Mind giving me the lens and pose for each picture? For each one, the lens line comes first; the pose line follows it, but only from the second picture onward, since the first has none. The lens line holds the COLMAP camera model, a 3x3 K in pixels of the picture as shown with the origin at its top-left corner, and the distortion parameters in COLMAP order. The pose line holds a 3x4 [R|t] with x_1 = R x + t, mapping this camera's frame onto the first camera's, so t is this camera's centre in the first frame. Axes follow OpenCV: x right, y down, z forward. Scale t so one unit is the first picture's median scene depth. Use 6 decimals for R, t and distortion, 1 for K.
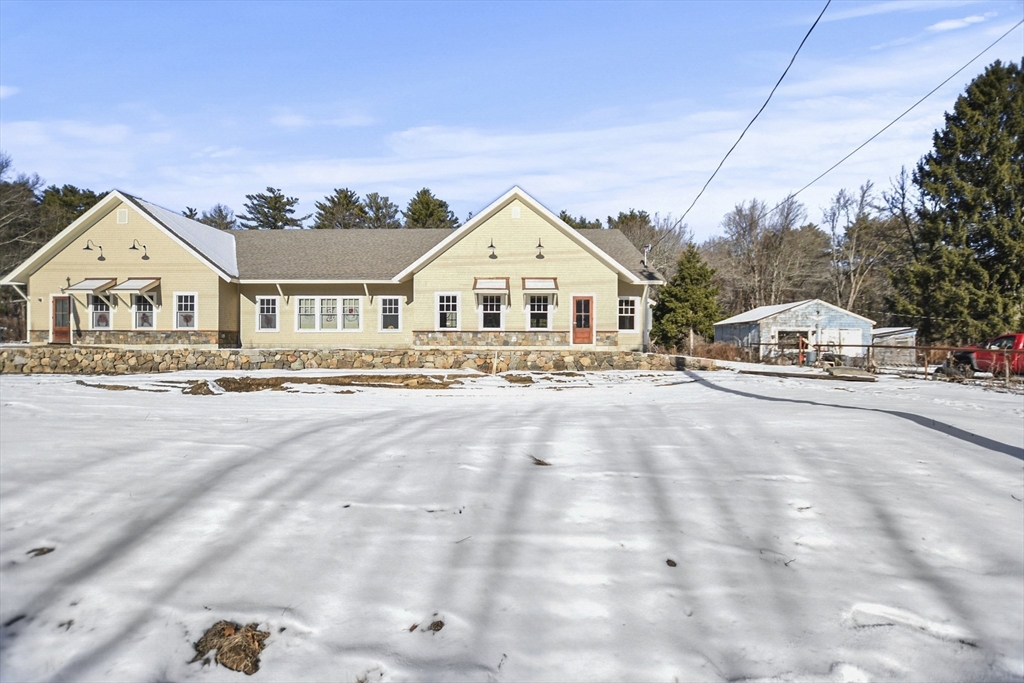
lens RADIAL K [[450.9, 0, 510.1], [0, 450.9, 346.4], [0, 0, 1]] dist [-0.004128, -0.000442]
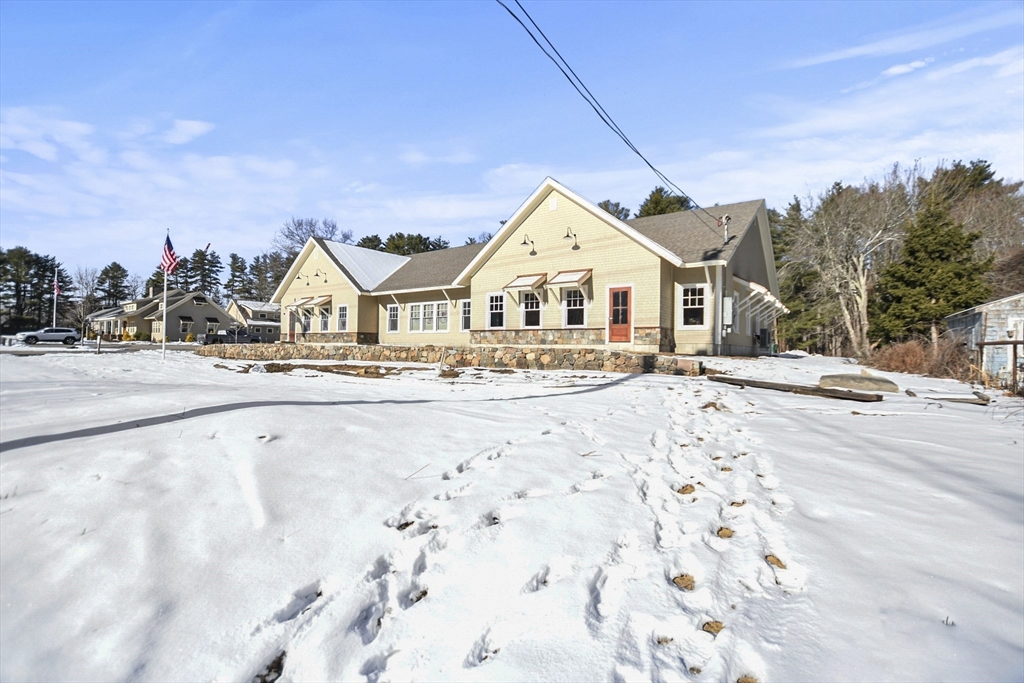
lens RADIAL K [[450.9, 0, 510.1], [0, 450.9, 346.4], [0, 0, 1]] dist [-0.004128, -0.000442]
pose [[0.826651, 0.005463, -0.562688, 0.471253], [-0.013181, 0.999866, -0.009656, 0.013075], [0.562560, 0.015399, 0.826613, 0.165911]]
